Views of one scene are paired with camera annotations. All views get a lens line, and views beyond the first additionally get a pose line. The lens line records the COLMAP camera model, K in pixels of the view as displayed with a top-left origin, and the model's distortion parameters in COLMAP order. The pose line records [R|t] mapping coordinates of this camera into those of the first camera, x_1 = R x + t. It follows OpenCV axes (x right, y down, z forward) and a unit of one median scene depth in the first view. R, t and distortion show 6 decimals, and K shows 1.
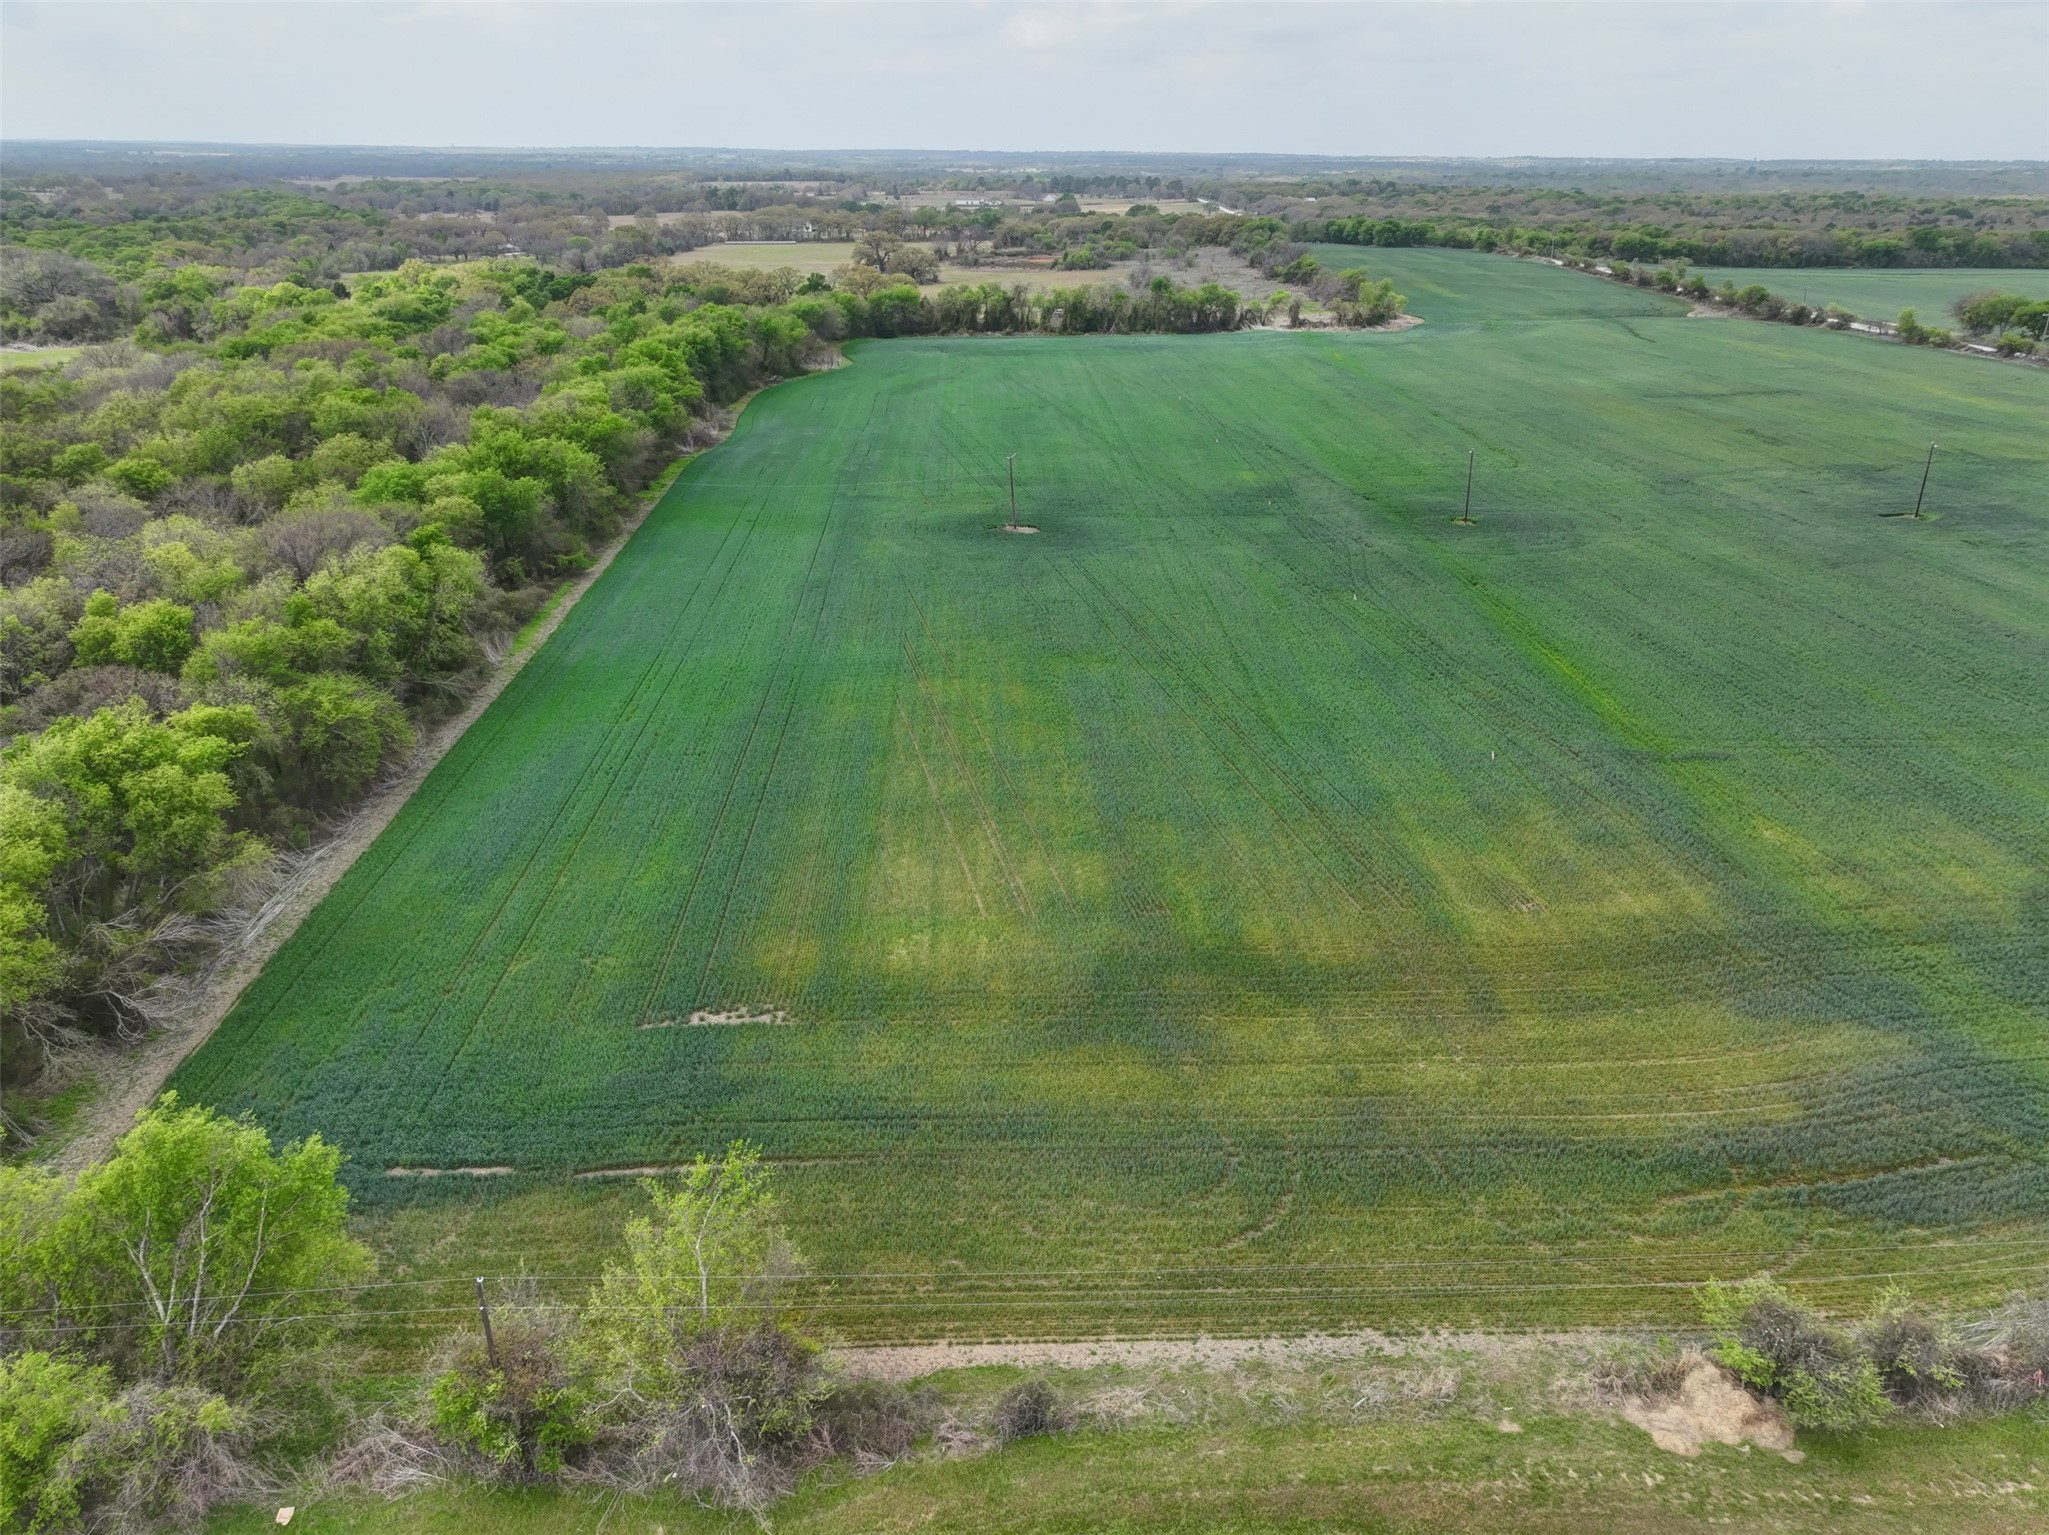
lens RADIAL K [[1448.7, 0, 1024.5], [0, 1448.7, 767.5], [0, 0, 1]] dist [0.003091, 0.019352]
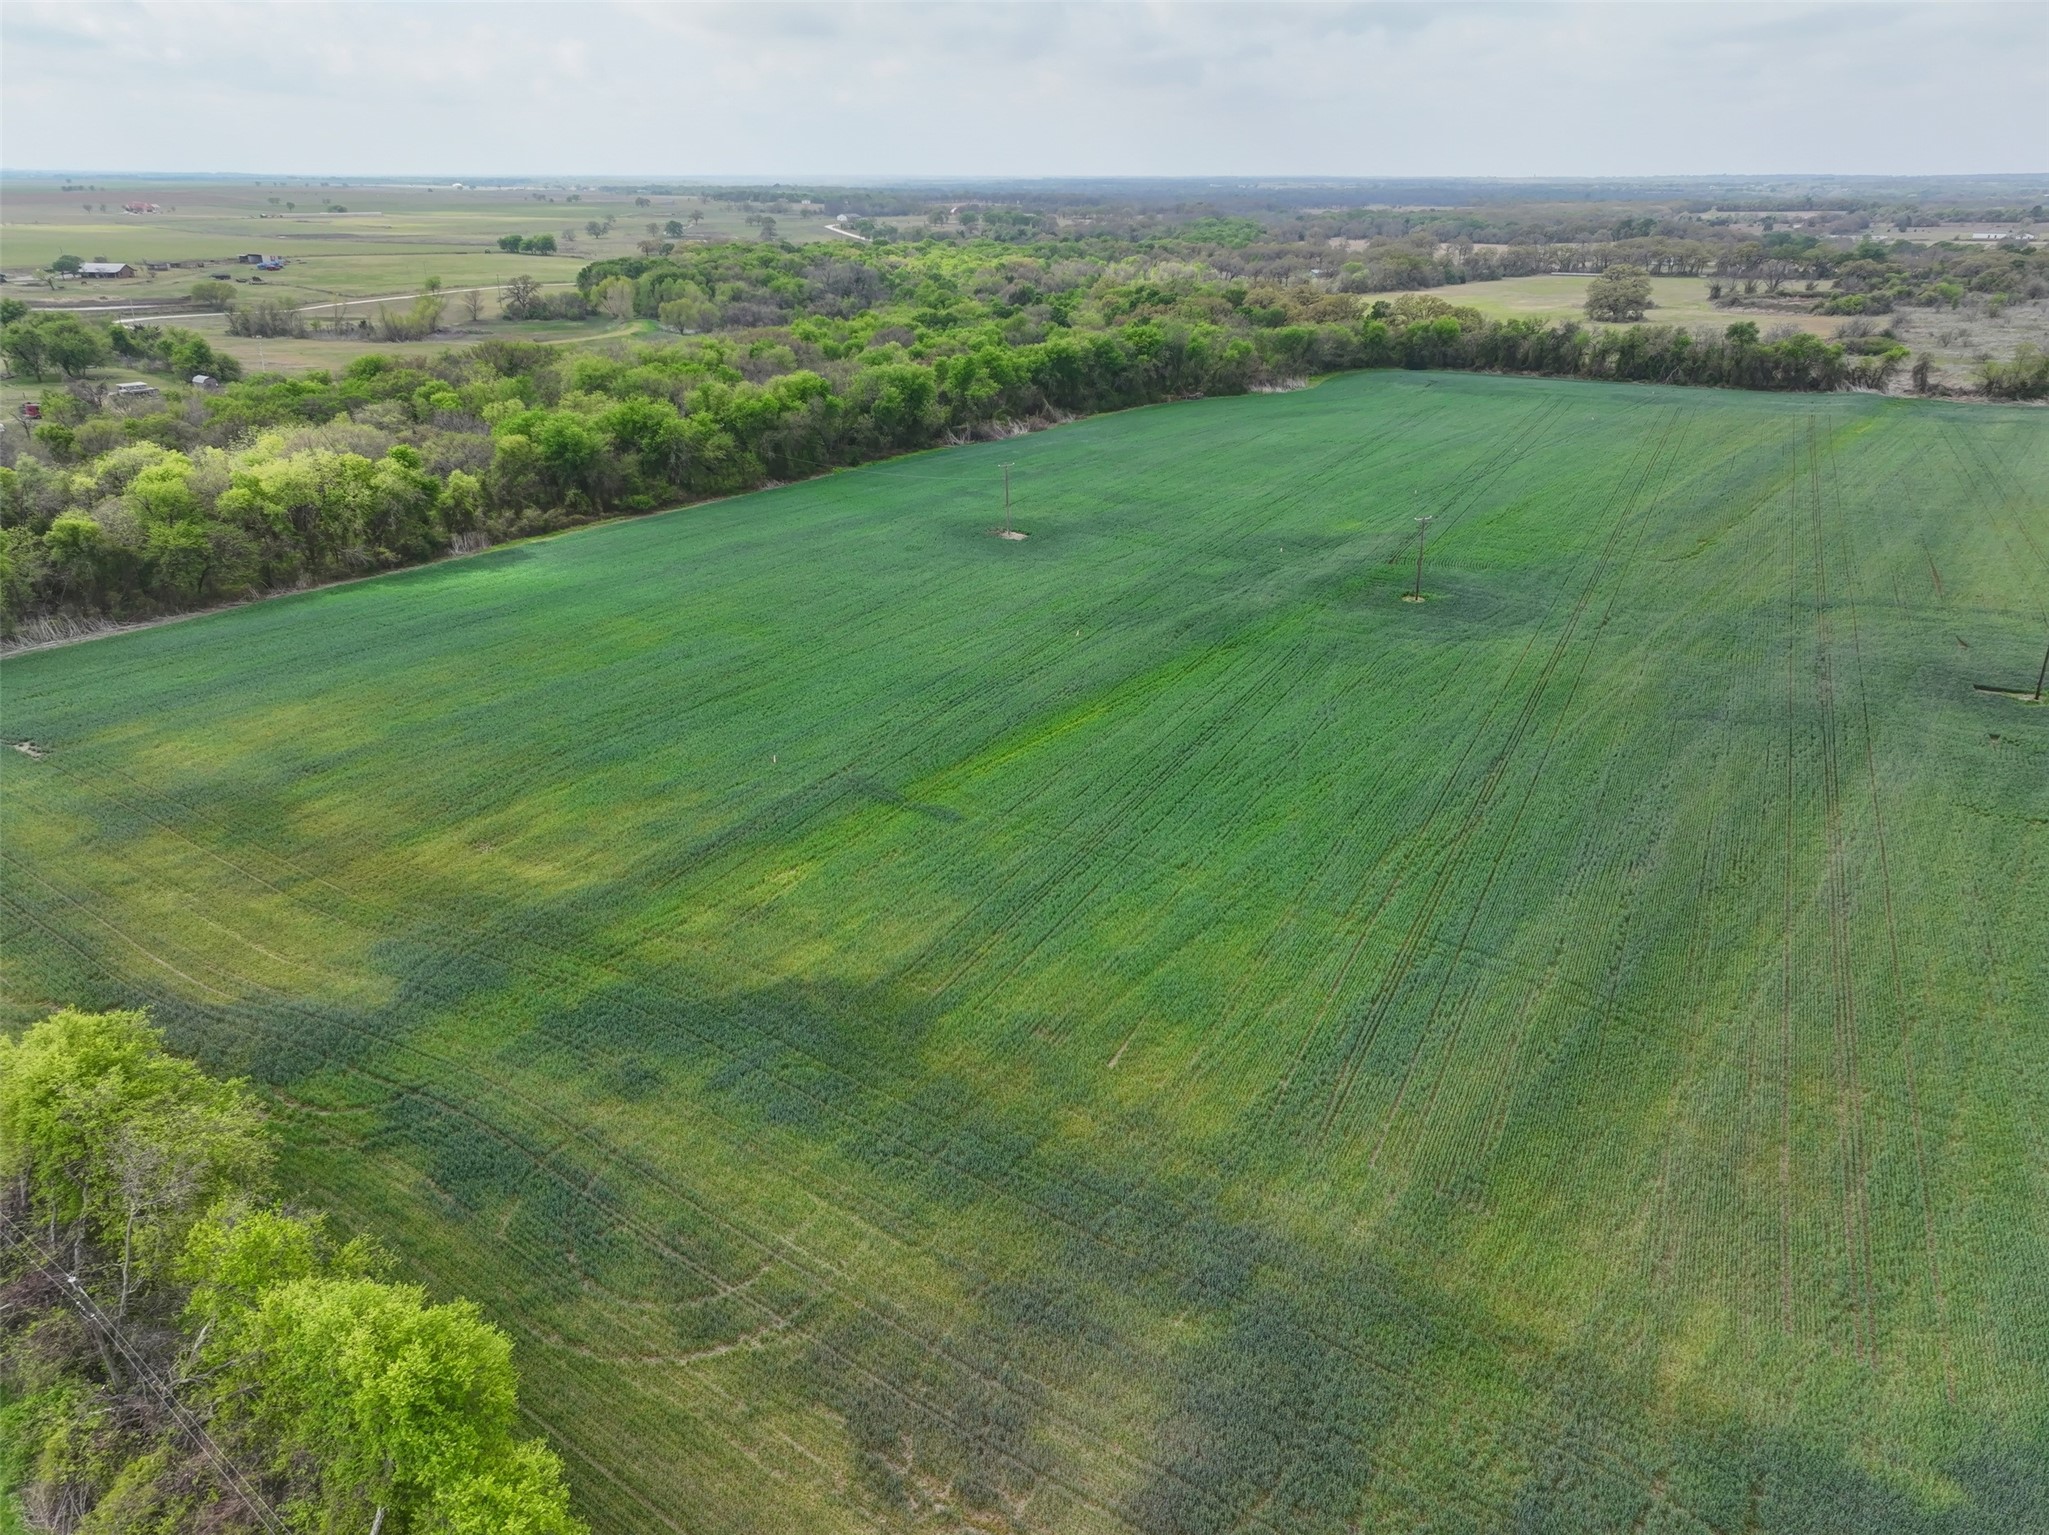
lens RADIAL K [[1448.7, 0, 1024.5], [0, 1448.7, 767.5], [0, 0, 1]] dist [0.003091, 0.019352]
pose [[0.781385, 0.231390, -0.579566, 0.327139], [-0.241551, 0.968469, 0.060993, -0.033407], [0.575405, 0.092336, 0.812640, 0.080752]]
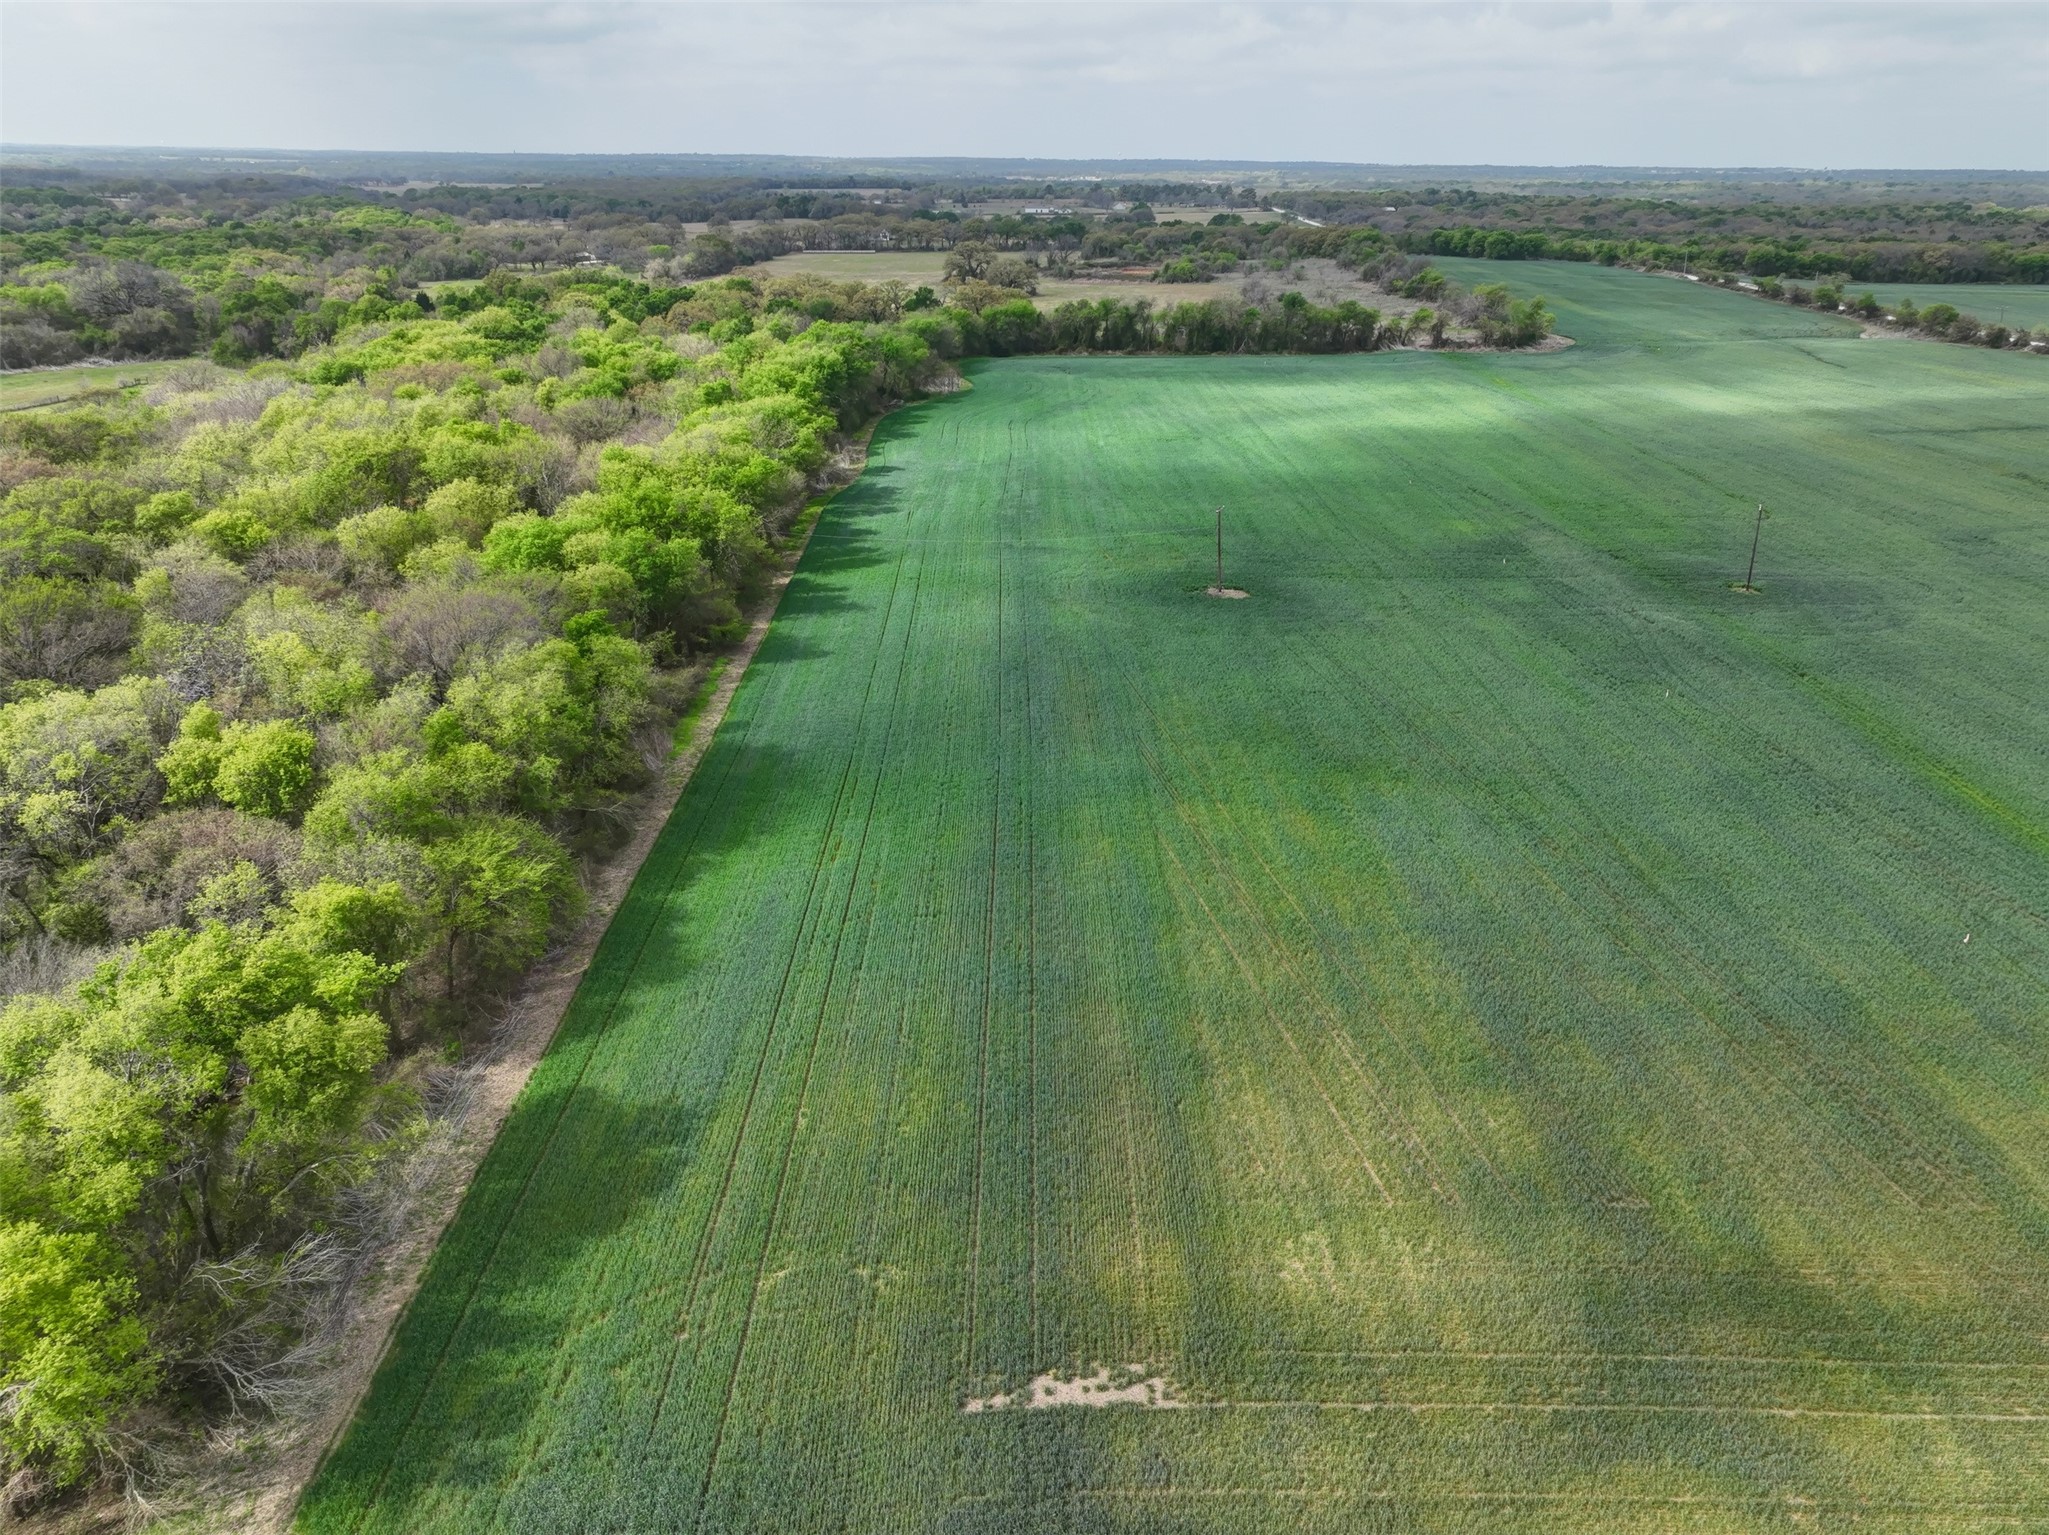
lens RADIAL K [[1448.7, 0, 1024.5], [0, 1448.7, 767.5], [0, 0, 1]] dist [0.003091, 0.019352]
pose [[0.999436, 0.015396, -0.029846, -0.047923], [-0.015533, 0.999870, -0.004356, -0.027195], [0.029775, 0.004817, 0.999545, 0.066062]]
